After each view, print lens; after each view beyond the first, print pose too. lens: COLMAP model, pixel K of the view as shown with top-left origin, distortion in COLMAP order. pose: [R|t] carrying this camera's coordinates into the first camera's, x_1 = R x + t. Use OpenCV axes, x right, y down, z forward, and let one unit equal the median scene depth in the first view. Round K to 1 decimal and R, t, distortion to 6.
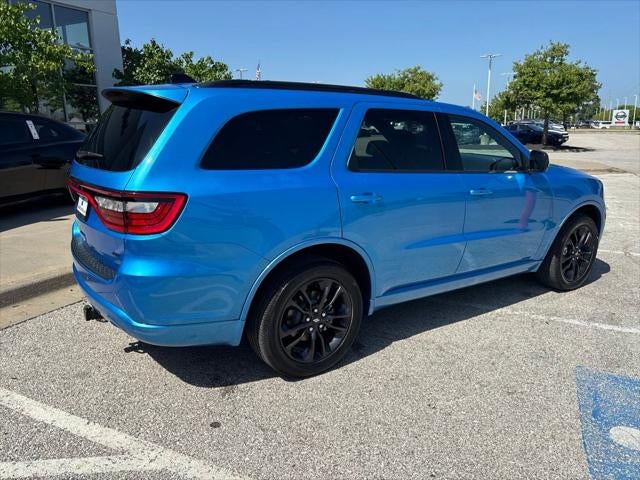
lens RADIAL K [[488.5, 0, 315.9], [0, 488.5, 242.3], [0, 0, 1]] dist [0.047106, -0.051248]
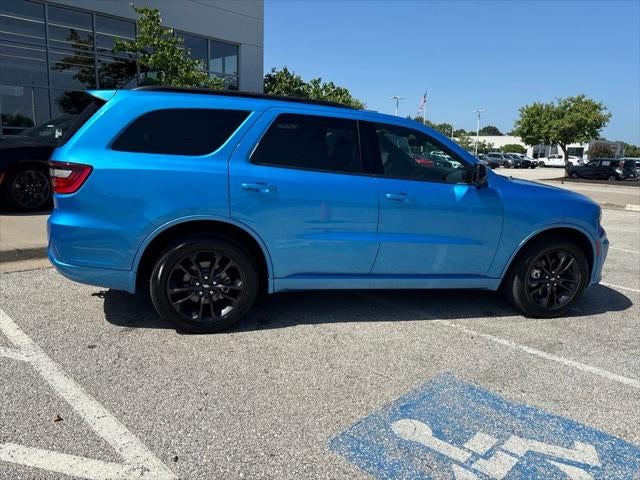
lens RADIAL K [[483.9, 0, 315.7], [0, 483.9, 238.9], [0, 0, 1]] dist [0.050992, -0.066825]
pose [[0.940946, 0.105241, -0.321783, 0.521751], [-0.123689, 0.991617, -0.037373, 0.049144], [0.315152, 0.074967, 0.946076, -0.027759]]
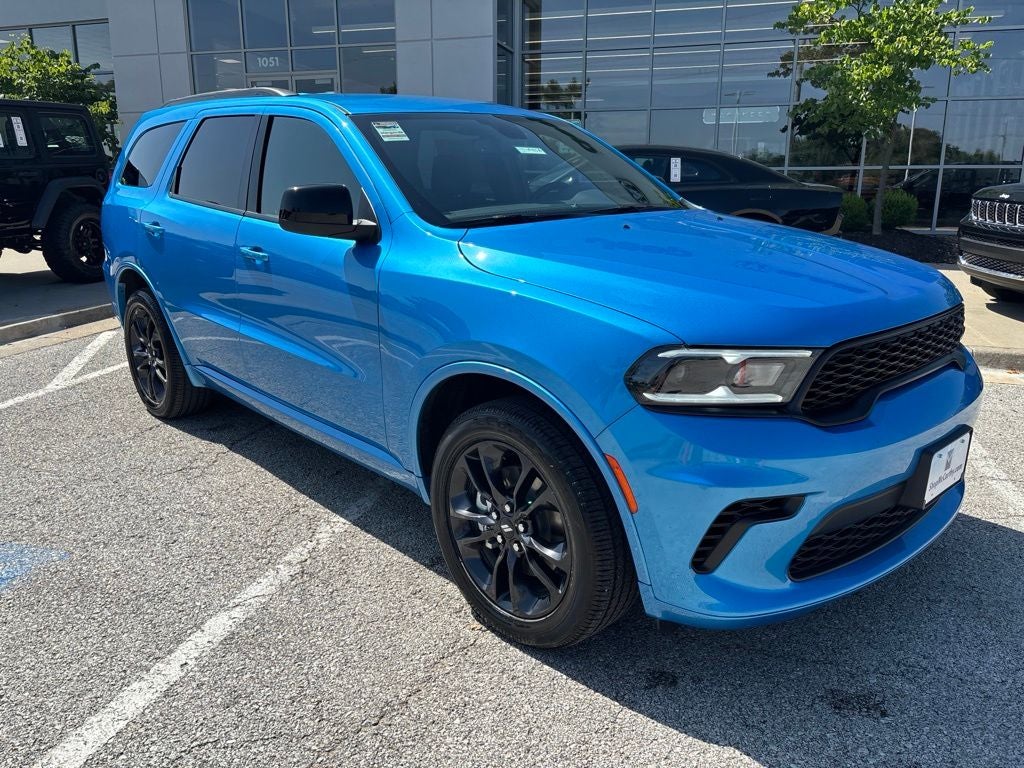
lens RADIAL K [[774.2, 0, 505.2], [0, 774.2, 382.3], [0, 0, 1]] dist [0.050992, -0.066825]
pose [[0.142271, 0.249552, -0.957853, 1.291498], [-0.237767, 0.947980, 0.211664, -0.223332], [0.960846, 0.197632, 0.194205, 1.164476]]
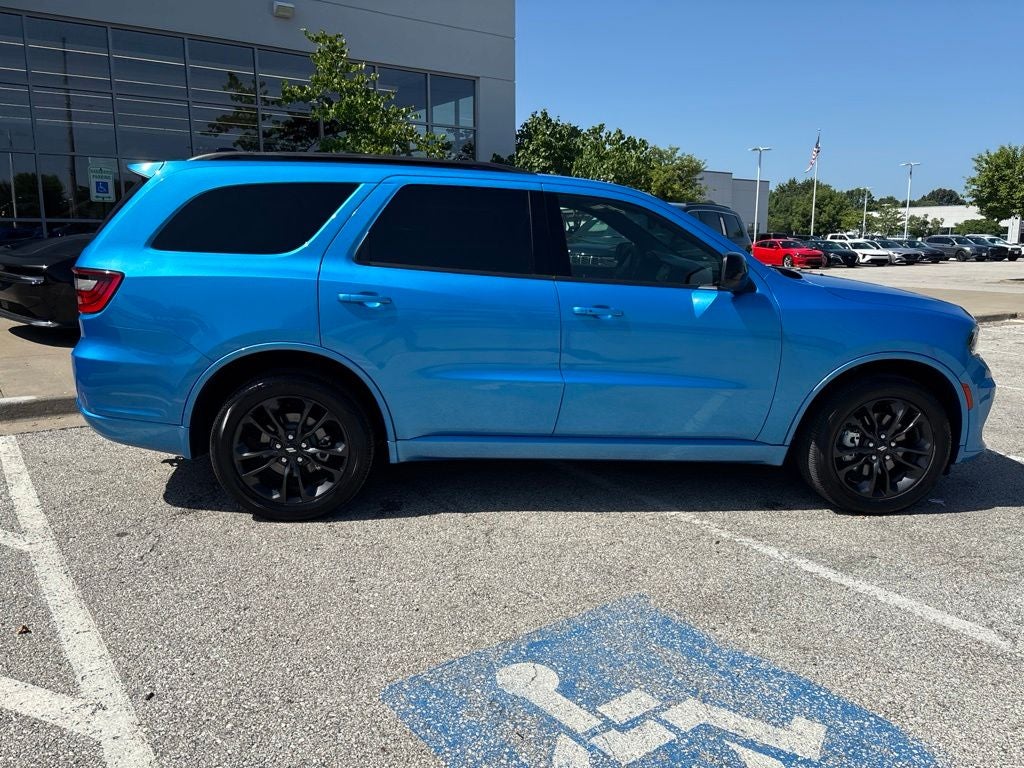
lens RADIAL K [[774.2, 0, 505.2], [0, 774.2, 382.3], [0, 0, 1]] dist [0.050992, -0.066825]
pose [[0.873035, 0.104434, -0.476345, 0.749249], [-0.128797, 0.991495, -0.018680, 0.026741], [0.470342, 0.077660, 0.879060, 0.049139]]
